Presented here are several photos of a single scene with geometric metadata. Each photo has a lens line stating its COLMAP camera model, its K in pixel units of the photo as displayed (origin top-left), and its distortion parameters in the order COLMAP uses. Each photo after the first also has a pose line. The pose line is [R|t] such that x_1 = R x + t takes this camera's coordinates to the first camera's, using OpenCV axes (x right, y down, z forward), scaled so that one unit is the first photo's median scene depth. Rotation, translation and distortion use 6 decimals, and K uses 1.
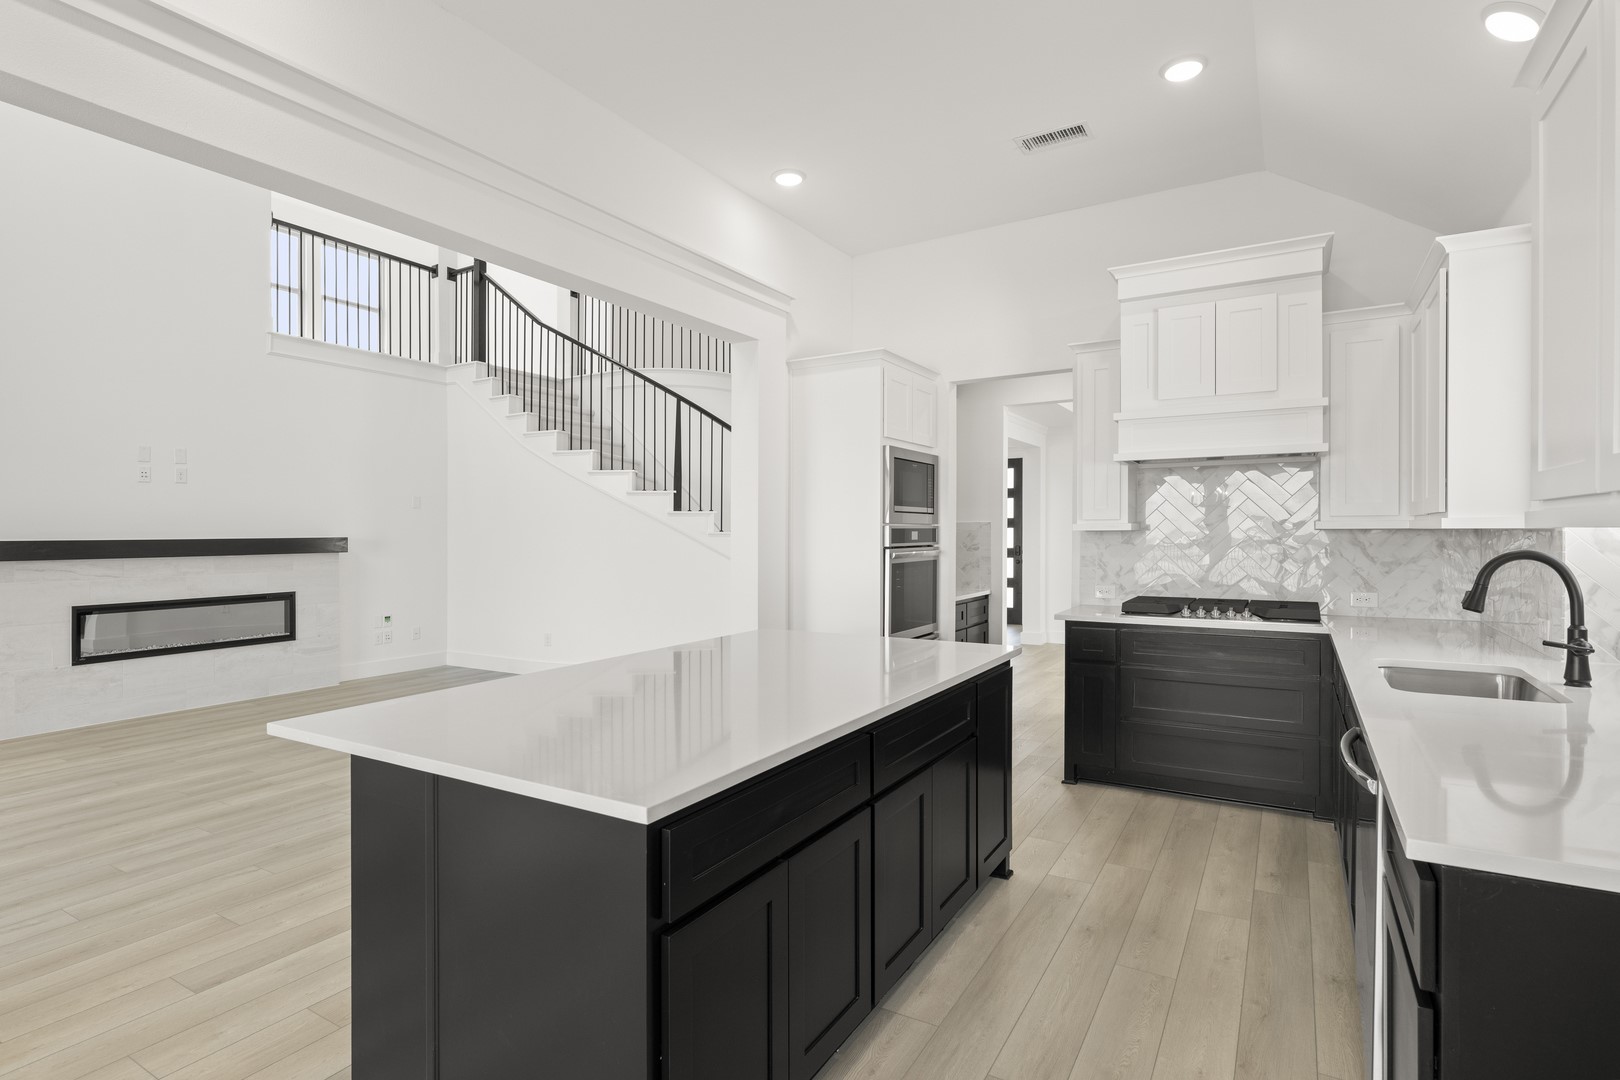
lens RADIAL K [[812.6, 0, 809.4], [0, 812.6, 532.8], [0, 0, 1]] dist [0.003959, 0.000331]
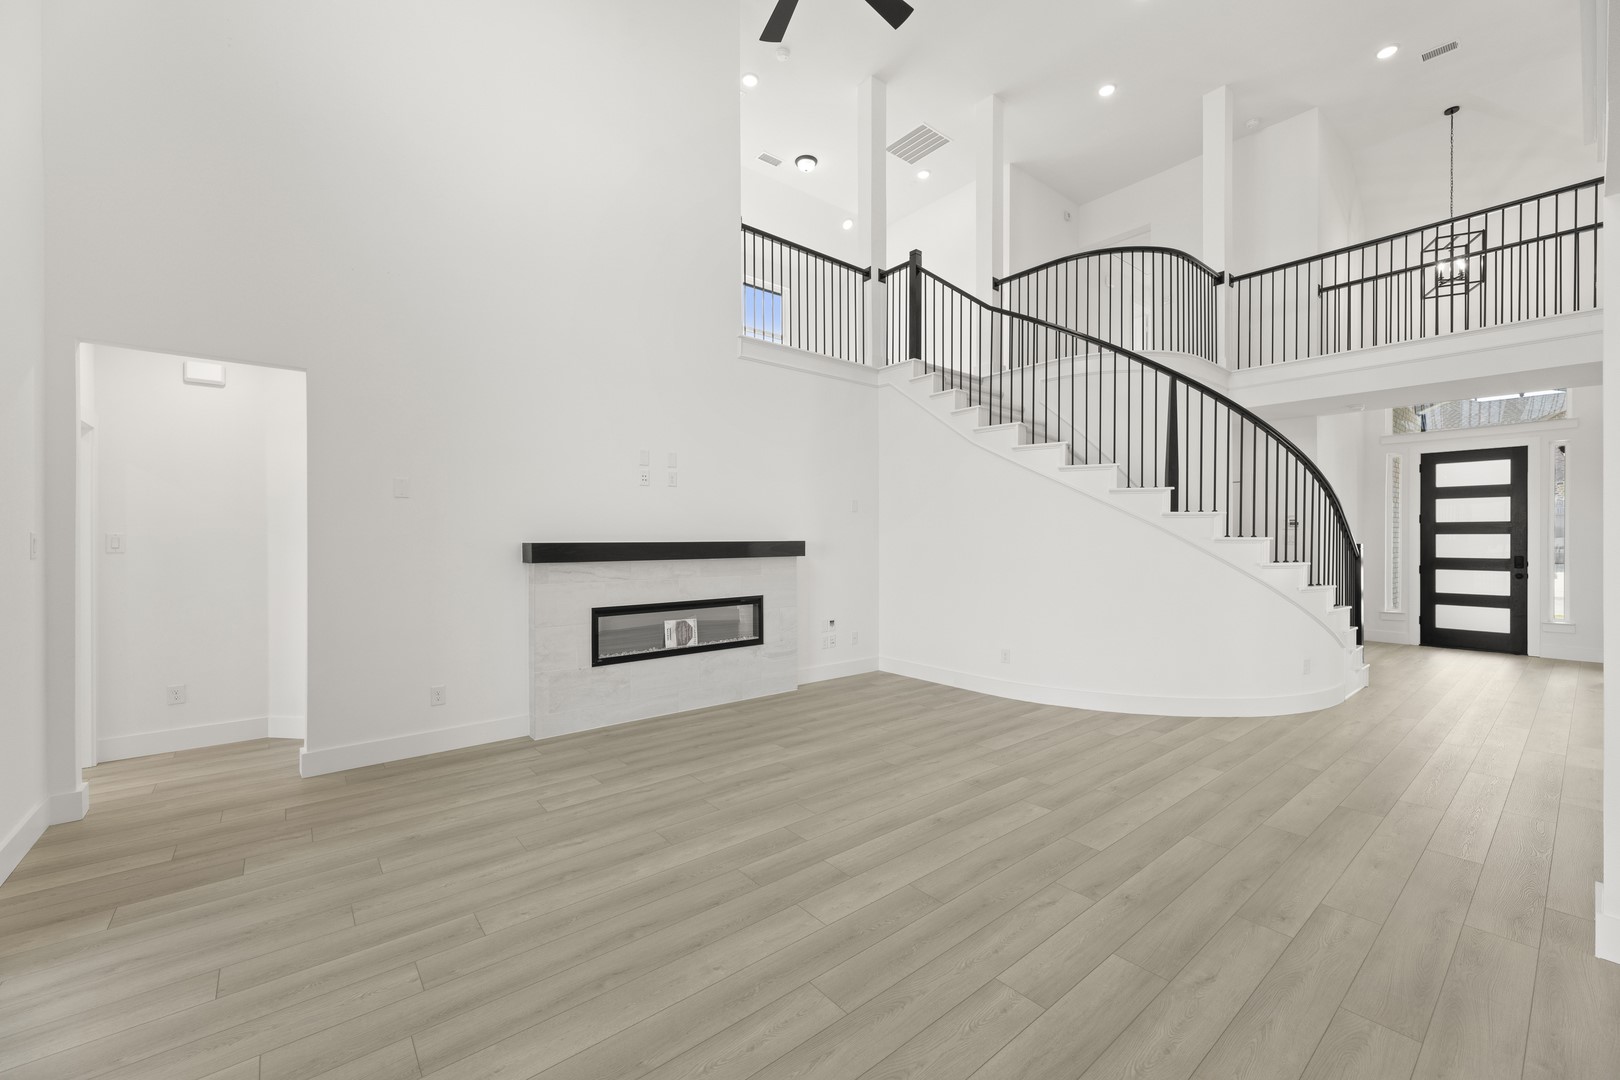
lens RADIAL K [[649.8, 0, 809.5], [0, 649.8, 541.3], [0, 0, 1]] dist [-0.001159, 0.000030]
pose [[0.941448, 0.006841, -0.337090, -0.288100], [-0.004872, 0.999966, 0.006687, 0.000816], [0.337124, -0.004653, 0.941449, 0.253315]]
